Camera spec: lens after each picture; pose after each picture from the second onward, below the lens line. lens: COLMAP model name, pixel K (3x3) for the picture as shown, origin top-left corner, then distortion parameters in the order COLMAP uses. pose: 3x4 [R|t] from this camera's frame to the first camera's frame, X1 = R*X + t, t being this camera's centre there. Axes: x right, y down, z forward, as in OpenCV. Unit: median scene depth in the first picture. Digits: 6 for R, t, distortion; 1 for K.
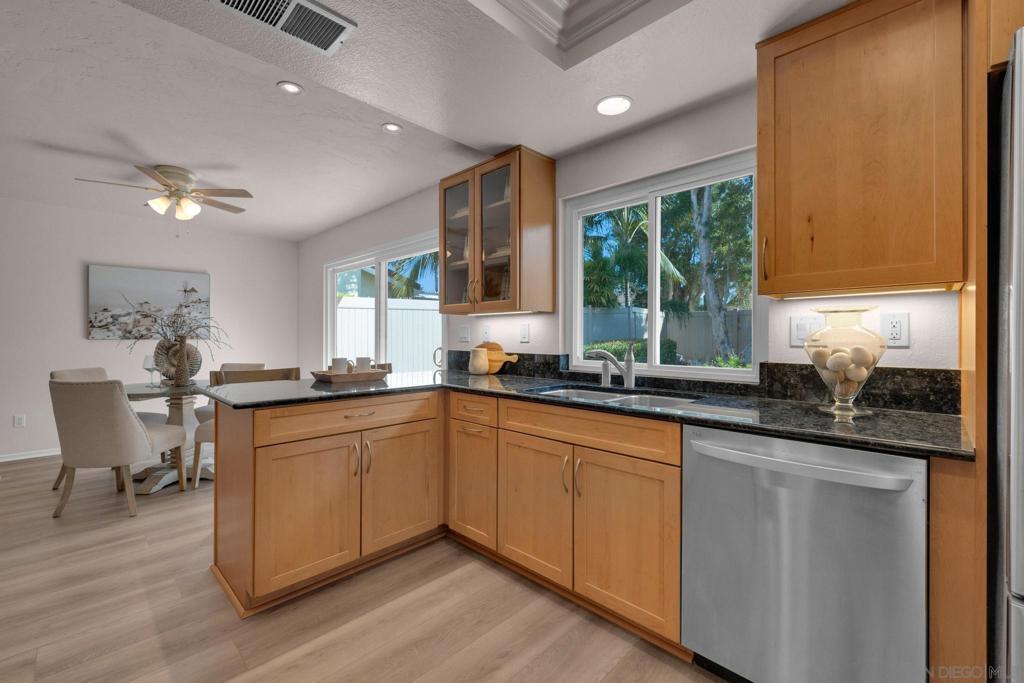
lens RADIAL K [[433.0, 0, 511.3], [0, 433.0, 337.7], [0, 0, 1]] dist [0.003646, -0.001627]
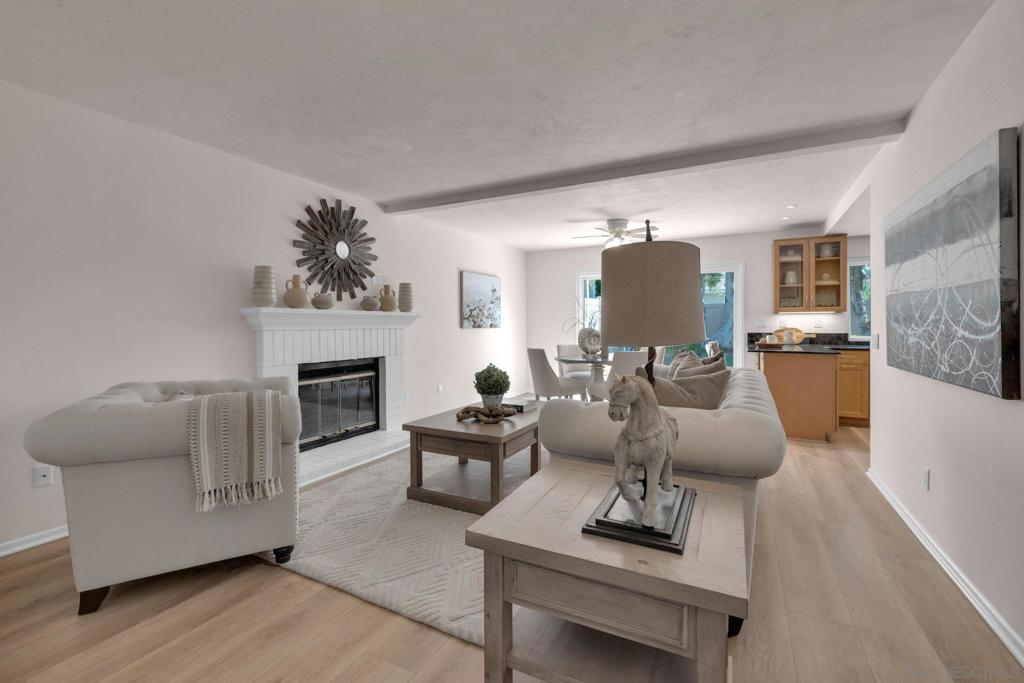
lens RADIAL K [[433.0, 0, 520.5], [0, 433.0, 332.1], [0, 0, 1]] dist [0.003646, -0.001627]
pose [[0.950206, -0.009758, 0.311469, -1.186050], [0.005393, 0.999875, 0.014872, -0.003148], [-0.311575, -0.012452, 0.950140, -0.283482]]
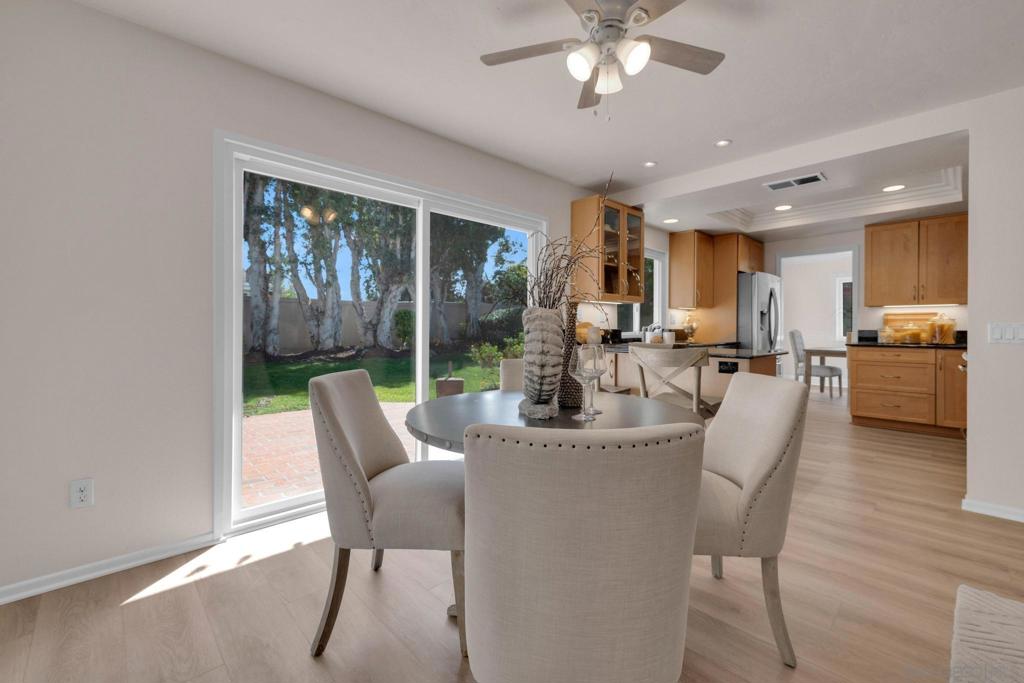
lens RADIAL K [[433.0, 0, 515.6], [0, 433.0, 327.2], [0, 0, 1]] dist [0.003646, -0.001627]
pose [[0.020851, -0.001441, 0.999782, -0.976862], [-0.001487, 0.999998, 0.001472, 0.017206], [-0.999781, -0.001517, 0.020849, 0.817921]]
